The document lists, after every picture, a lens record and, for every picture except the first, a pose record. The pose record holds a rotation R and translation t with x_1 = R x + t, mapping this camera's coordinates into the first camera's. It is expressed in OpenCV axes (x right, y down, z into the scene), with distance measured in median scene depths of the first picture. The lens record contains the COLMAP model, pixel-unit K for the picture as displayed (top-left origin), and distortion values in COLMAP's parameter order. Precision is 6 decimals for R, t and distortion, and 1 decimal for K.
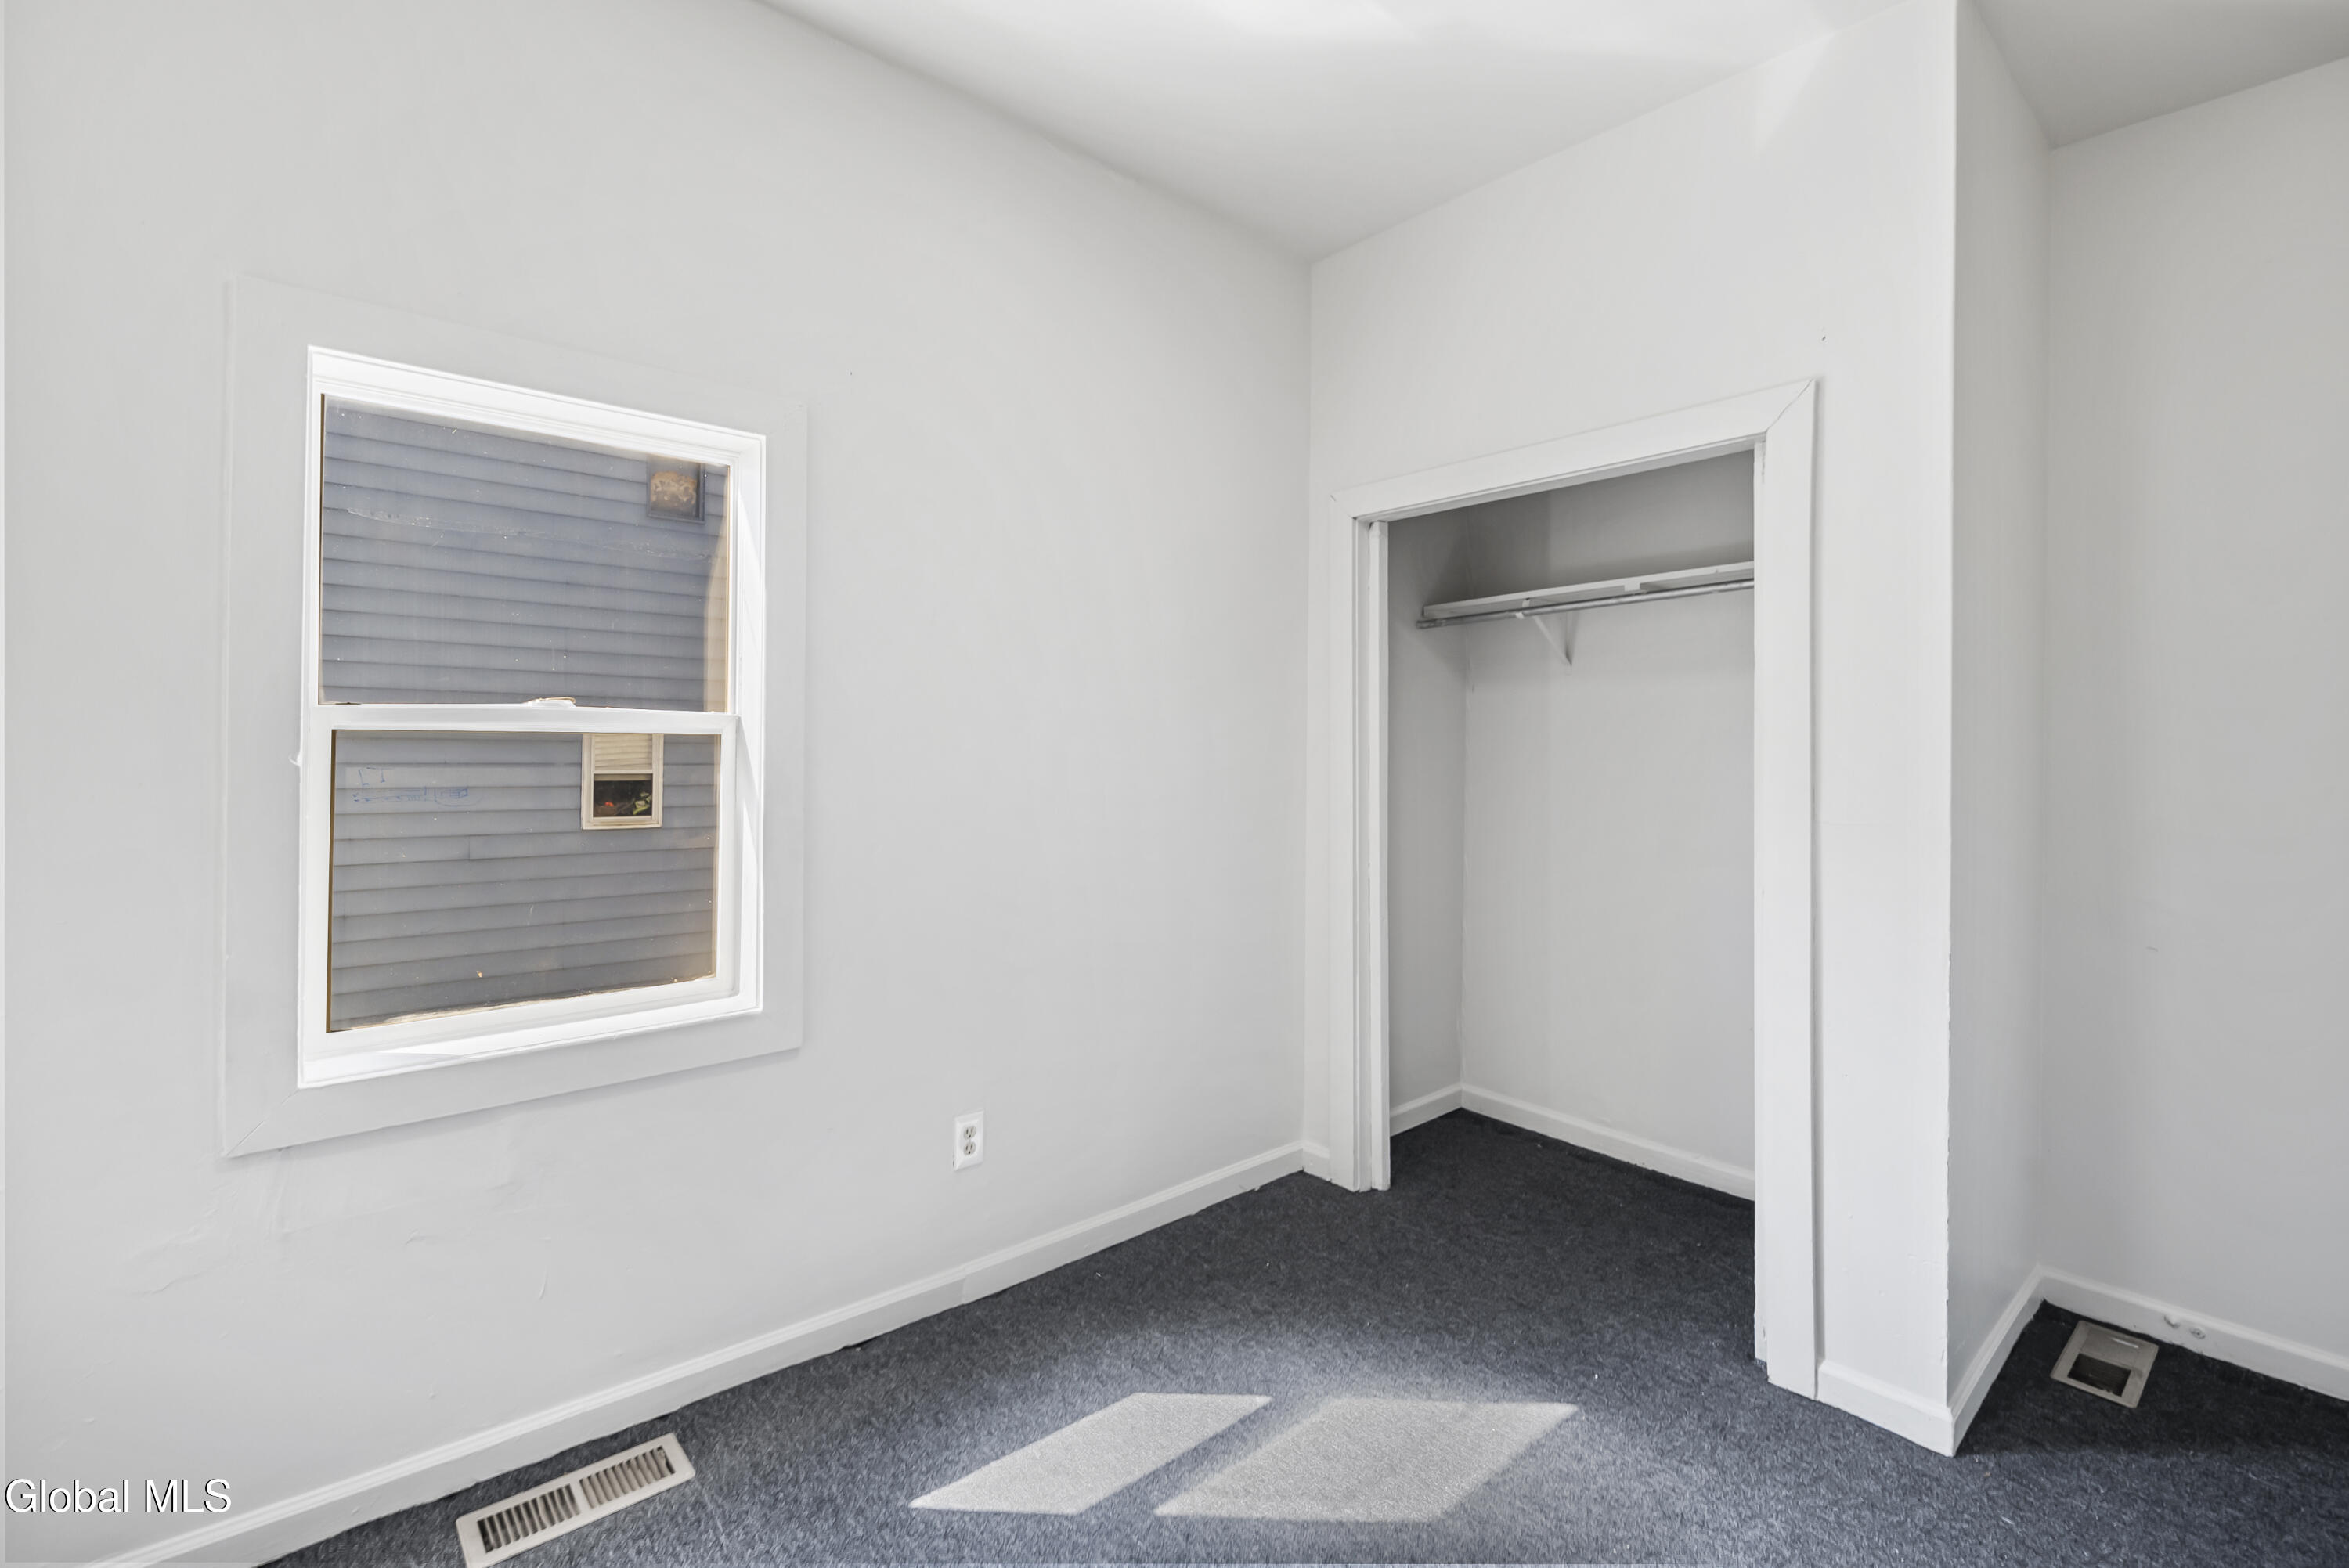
lens RADIAL K [[1043.0, 0, 1183.2], [0, 1043.0, 716.8], [0, 0, 1]] dist [-0.001418, -0.004831]
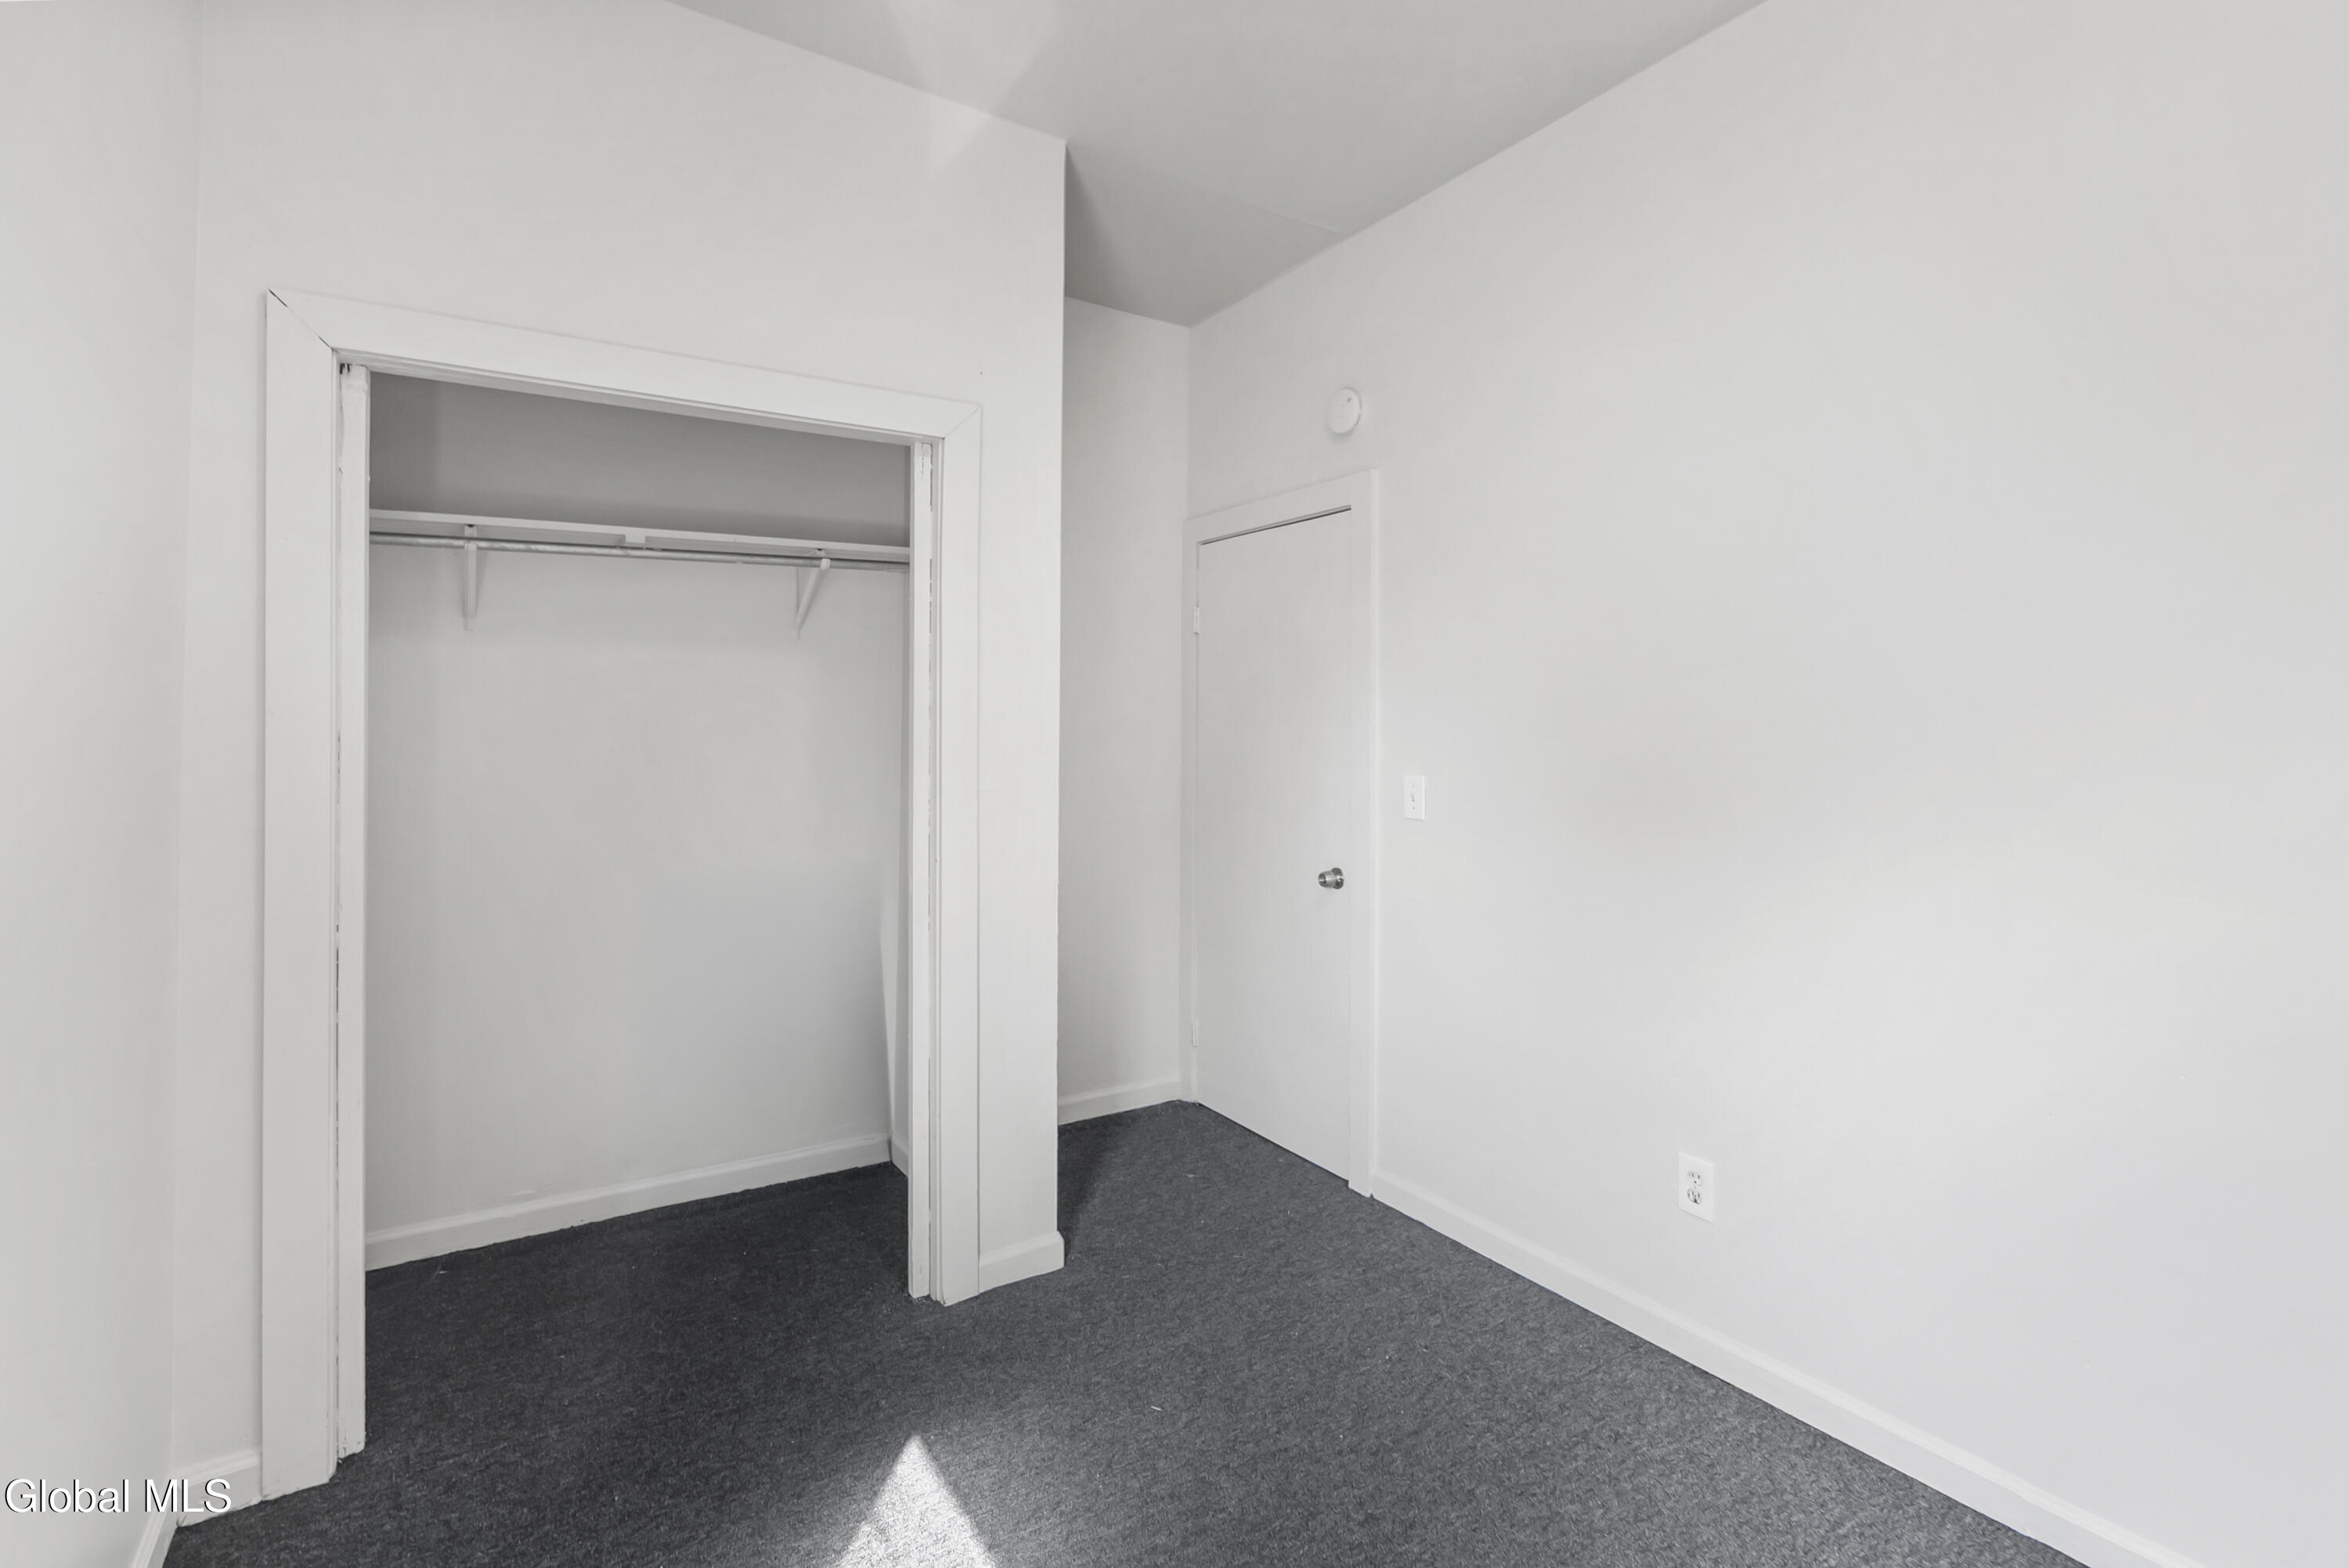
lens RADIAL K [[1043.0, 0, 1183.2], [0, 1043.0, 716.8], [0, 0, 1]] dist [-0.001418, -0.004831]
pose [[0.147811, -0.006971, 0.988991, -0.444853], [-0.016087, 0.999826, 0.009452, 0.006192], [-0.988885, -0.017307, 0.147673, 0.562256]]
